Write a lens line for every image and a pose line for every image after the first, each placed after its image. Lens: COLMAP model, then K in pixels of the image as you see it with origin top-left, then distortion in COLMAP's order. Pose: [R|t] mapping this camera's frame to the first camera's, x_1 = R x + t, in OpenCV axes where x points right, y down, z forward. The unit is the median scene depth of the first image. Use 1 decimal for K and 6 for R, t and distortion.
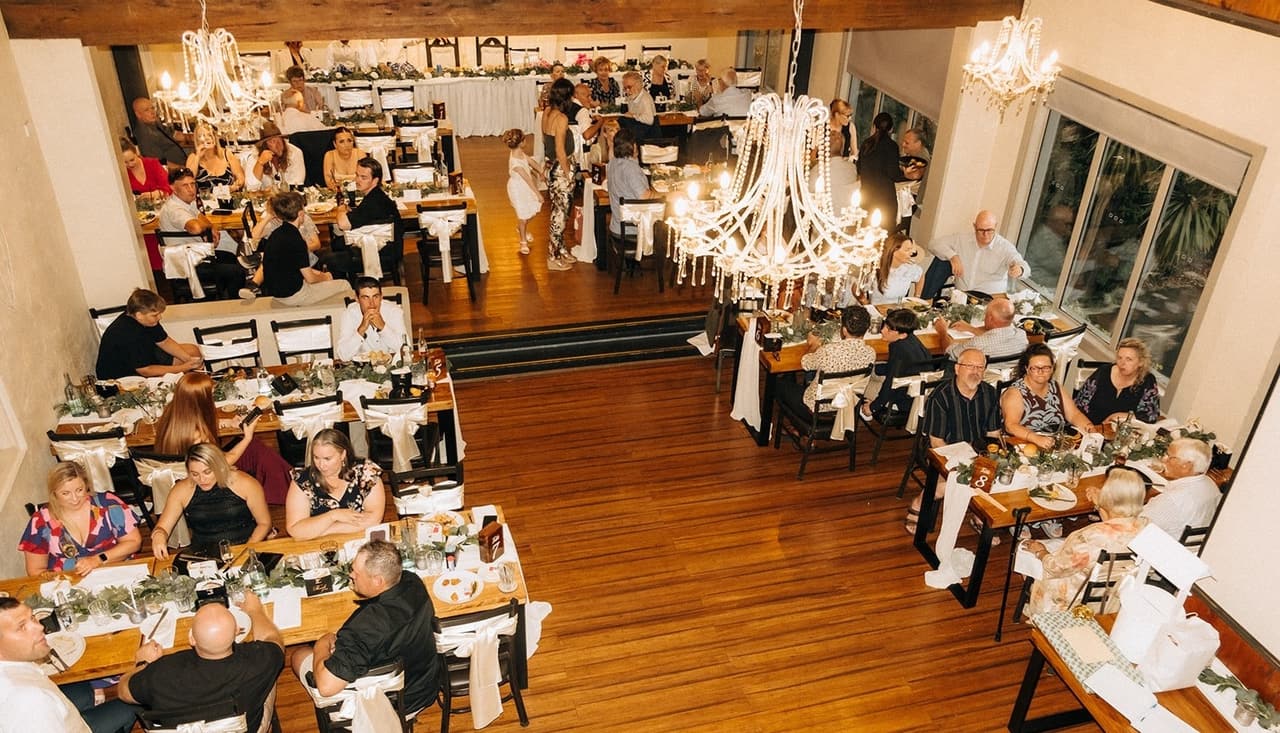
lens RADIAL K [[1008.0, 0, 672.1], [0, 1008.0, 368.1], [0, 0, 1]] dist [-0.003693, -0.000996]
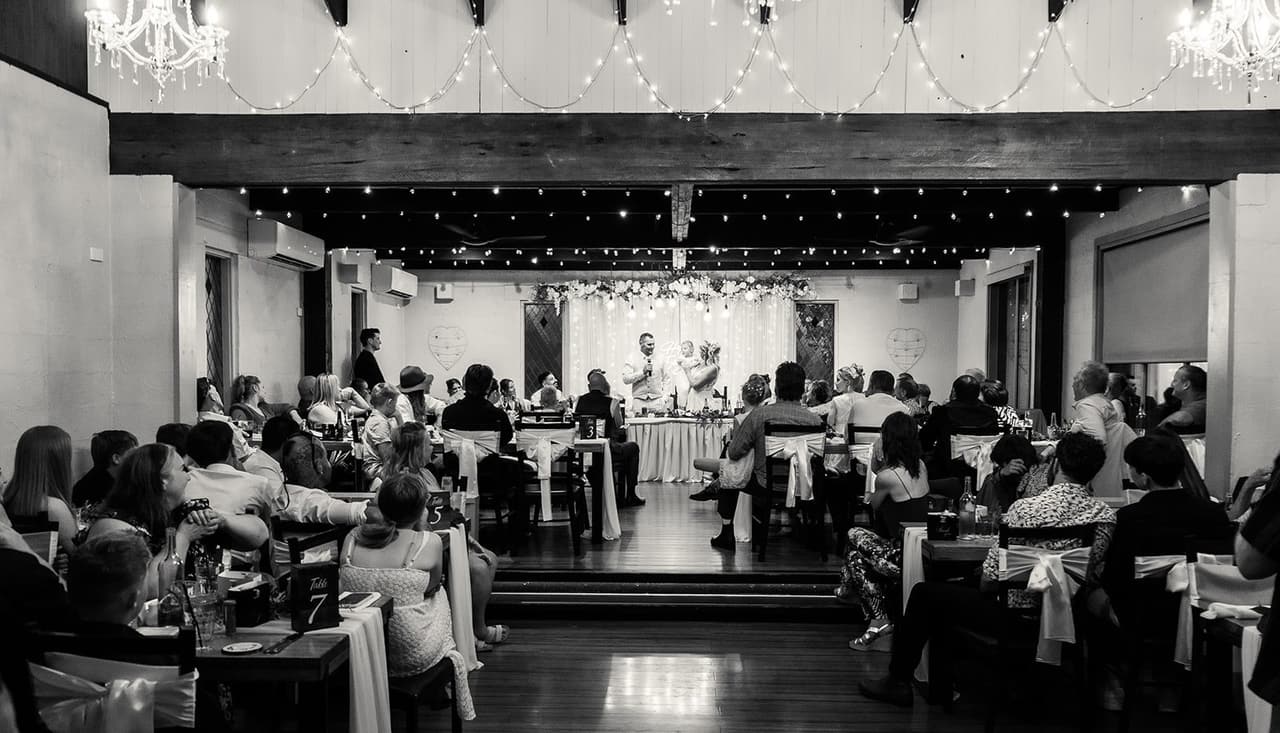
lens RADIAL K [[1008.0, 0, 672.1], [0, 1008.0, 368.1], [0, 0, 1]] dist [-0.003693, -0.000996]
pose [[0.952194, -0.042641, -0.302502, 0.143408], [-0.118415, 0.861279, -0.494143, 0.235832], [0.281610, 0.506341, 0.815055, 0.407227]]
